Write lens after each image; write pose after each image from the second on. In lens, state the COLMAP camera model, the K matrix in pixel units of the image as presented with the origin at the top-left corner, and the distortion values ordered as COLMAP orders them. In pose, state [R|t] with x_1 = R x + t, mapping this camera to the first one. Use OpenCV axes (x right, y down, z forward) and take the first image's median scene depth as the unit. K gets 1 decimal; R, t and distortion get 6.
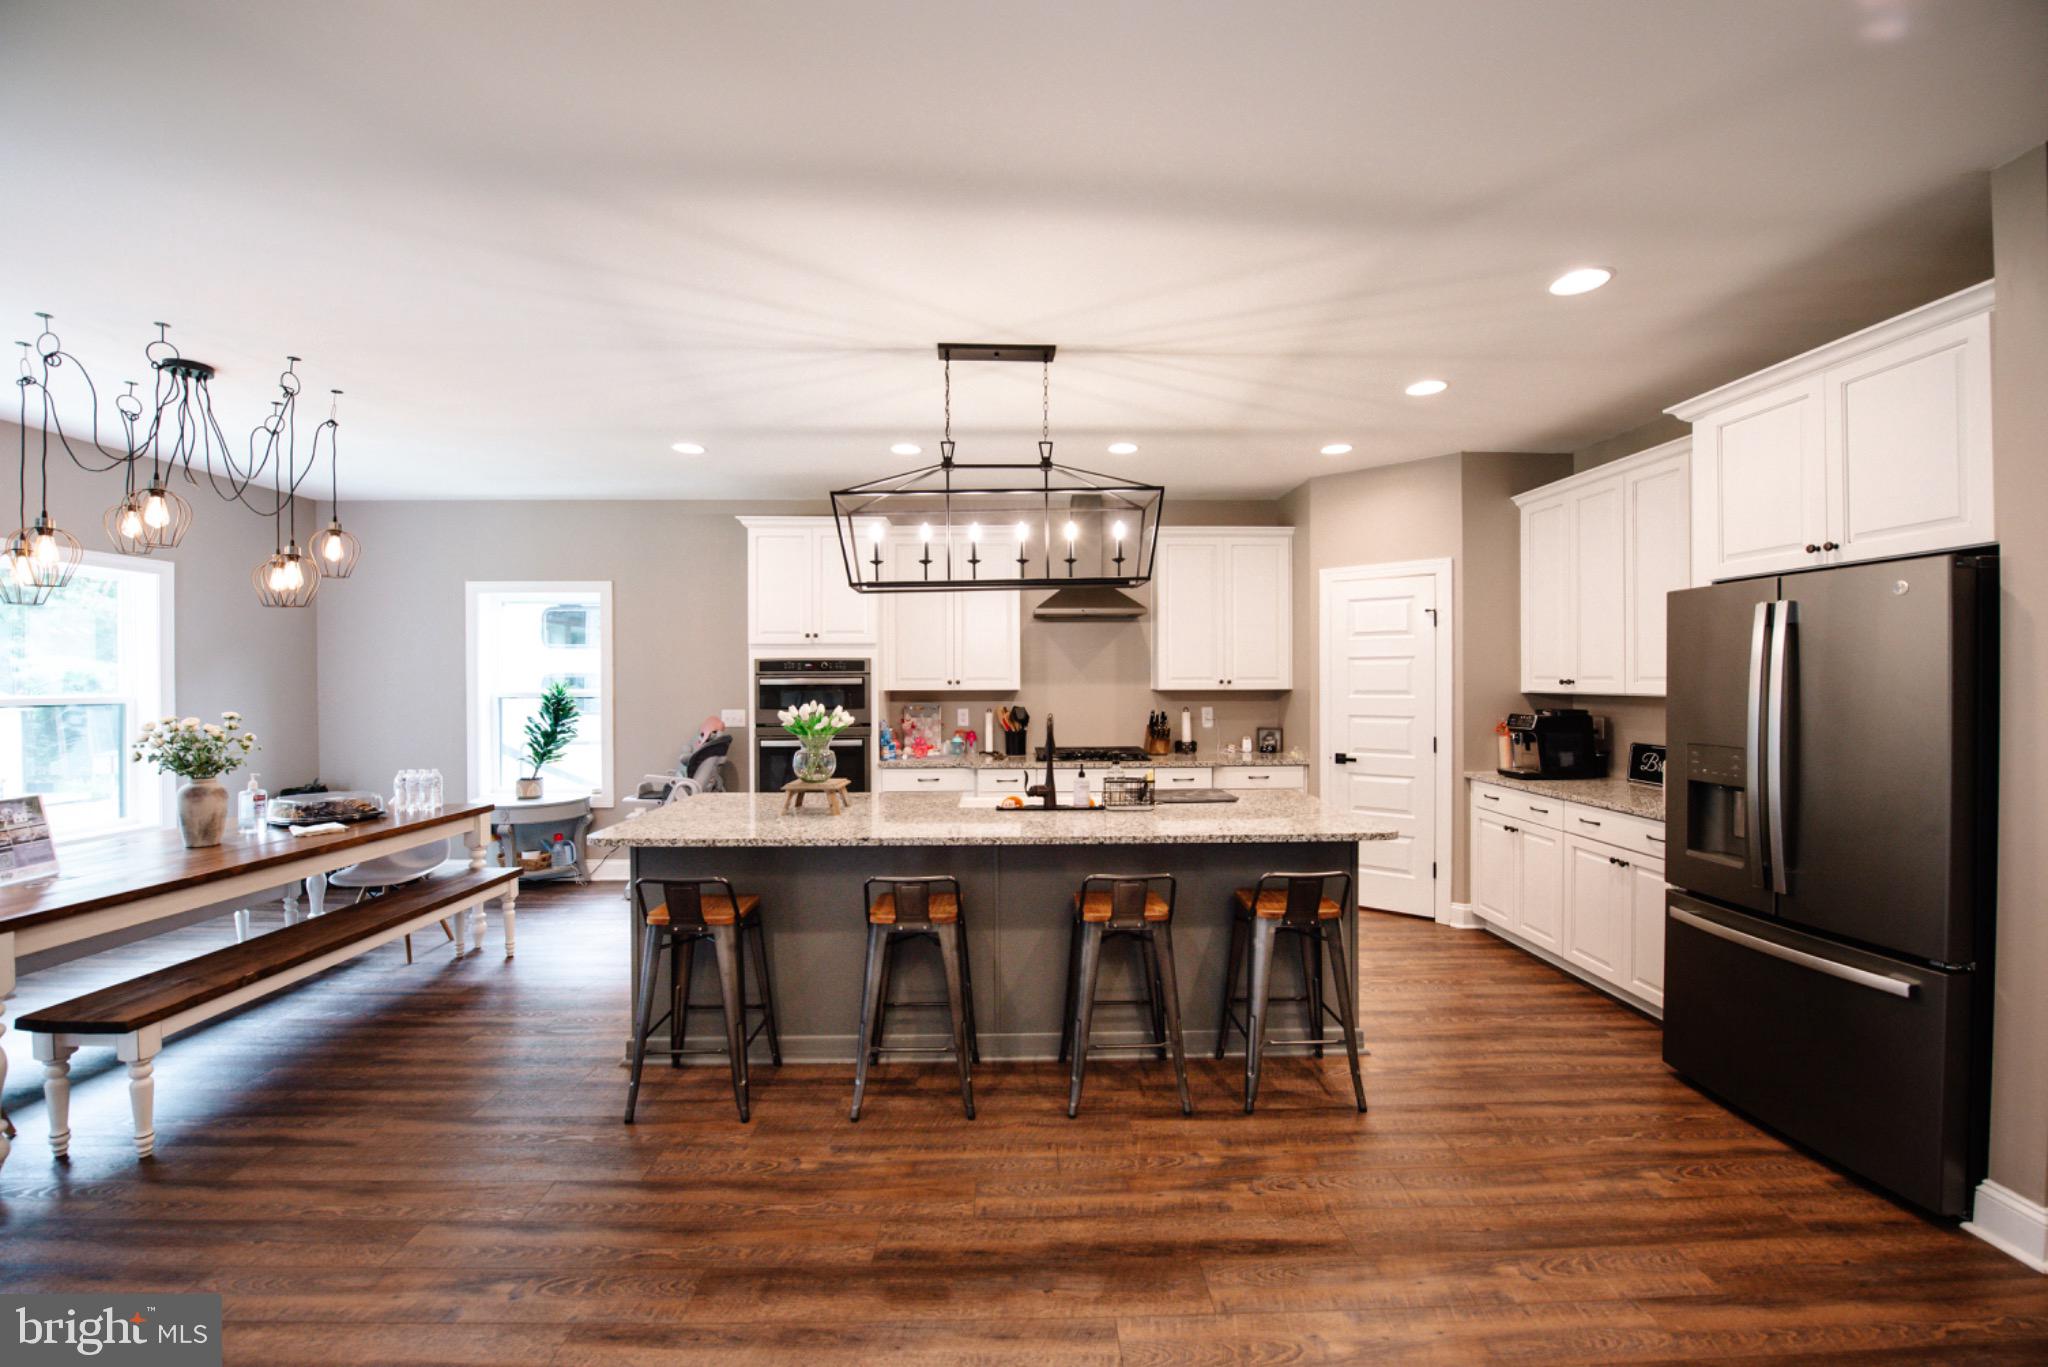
lens RADIAL K [[815.3, 0, 1026.0], [0, 815.3, 683.0], [0, 0, 1]] dist [-0.014160, -0.002326]
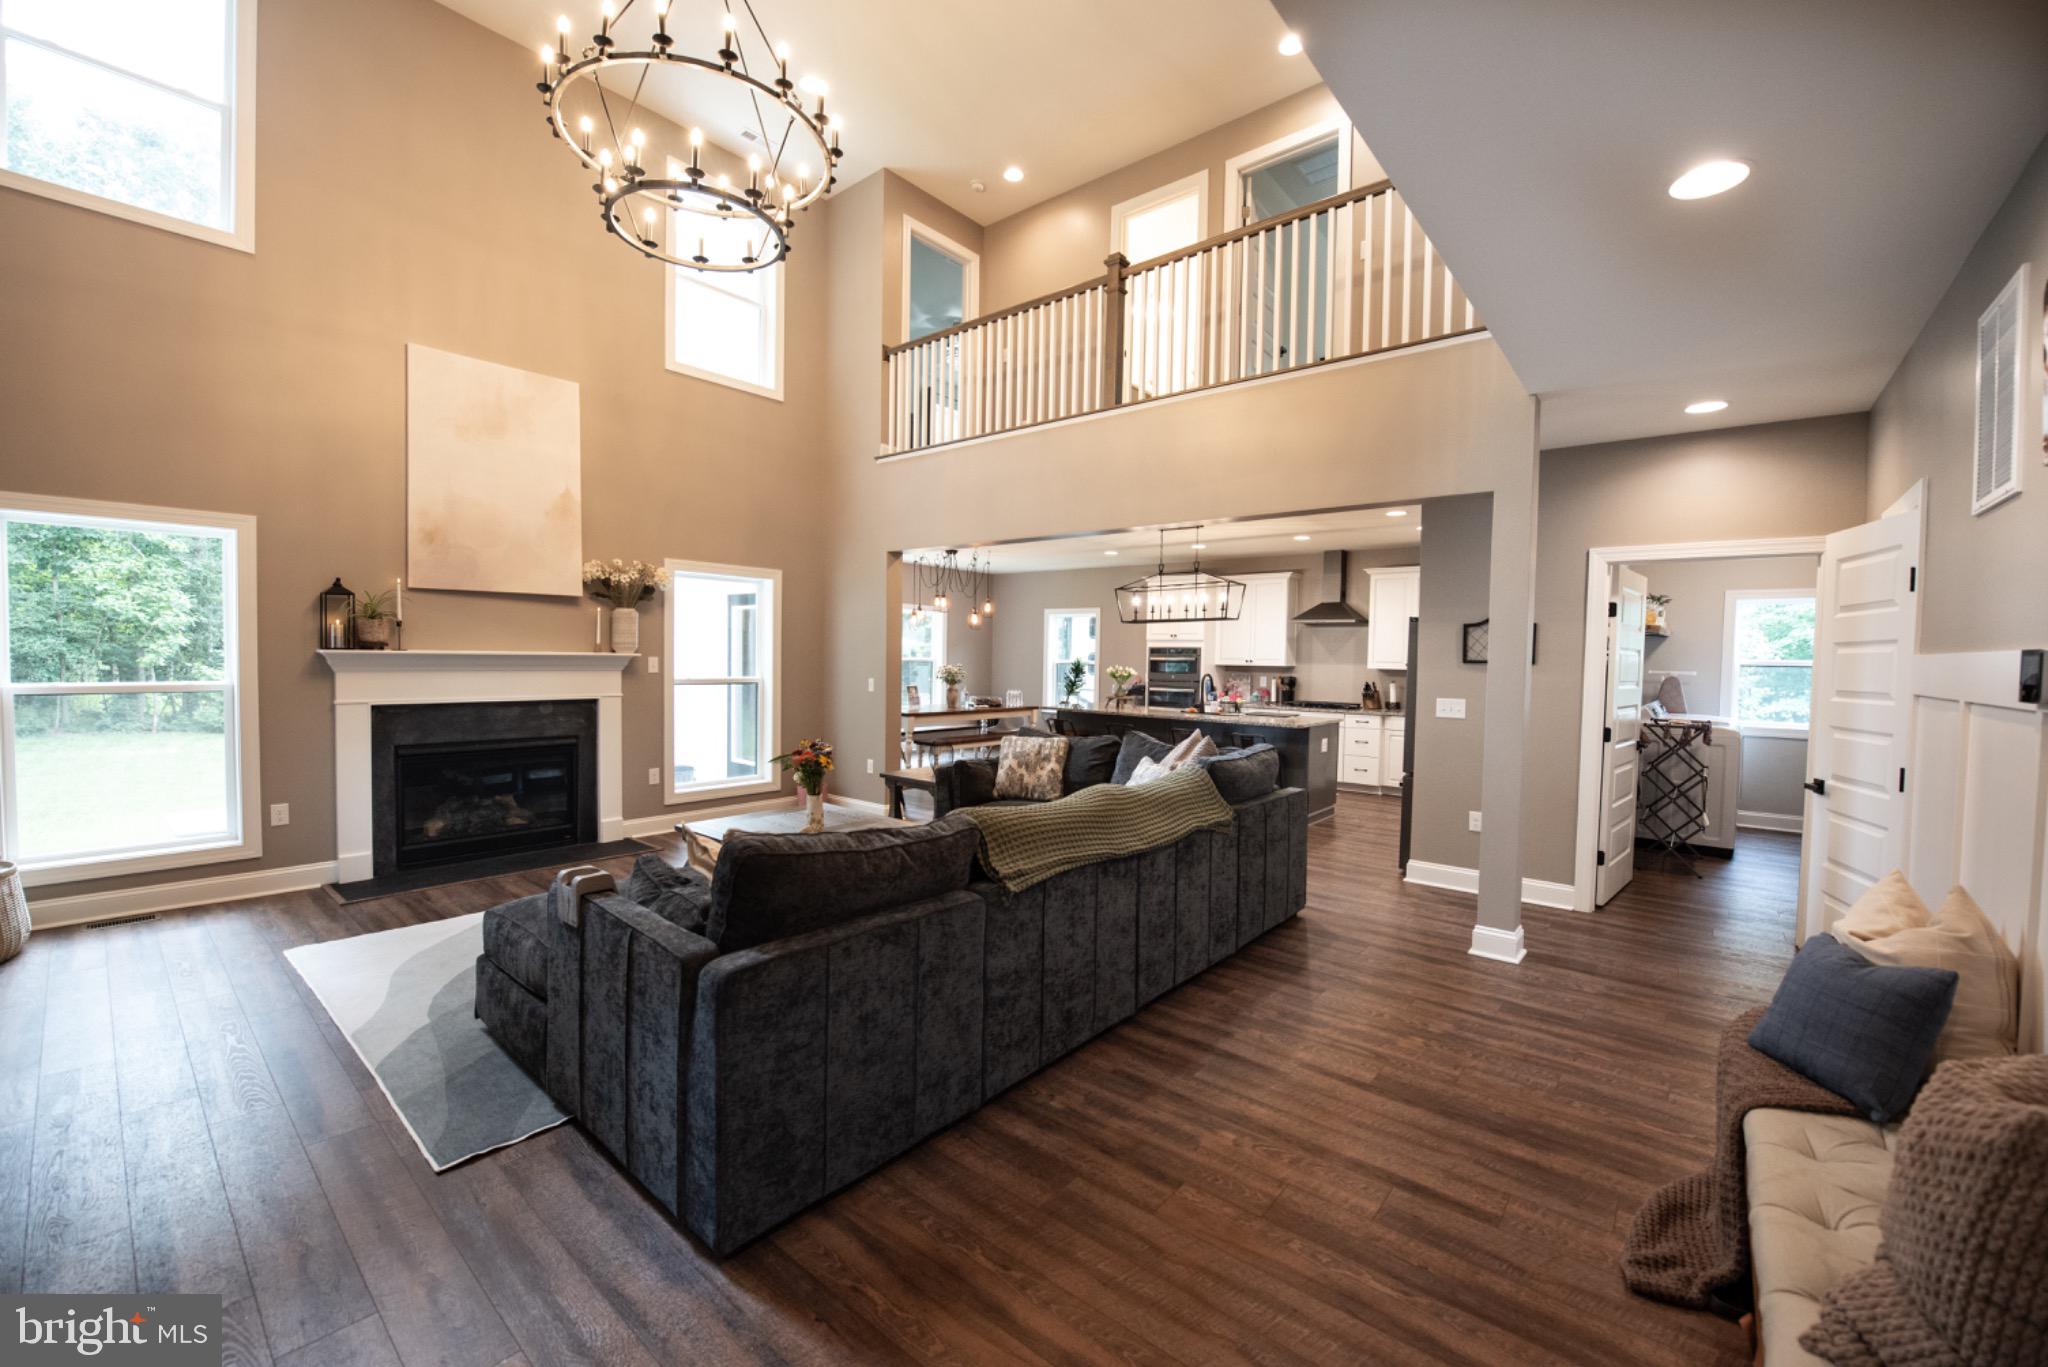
lens RADIAL K [[815.3, 0, 1023.7], [0, 815.3, 689.9], [0, 0, 1]] dist [-0.014160, -0.002326]
pose [[0.749050, 0.046699, -0.660866, 0.799914], [-0.025210, 0.998799, 0.042004, -0.000484], [0.662034, -0.014802, 0.749328, -0.747815]]
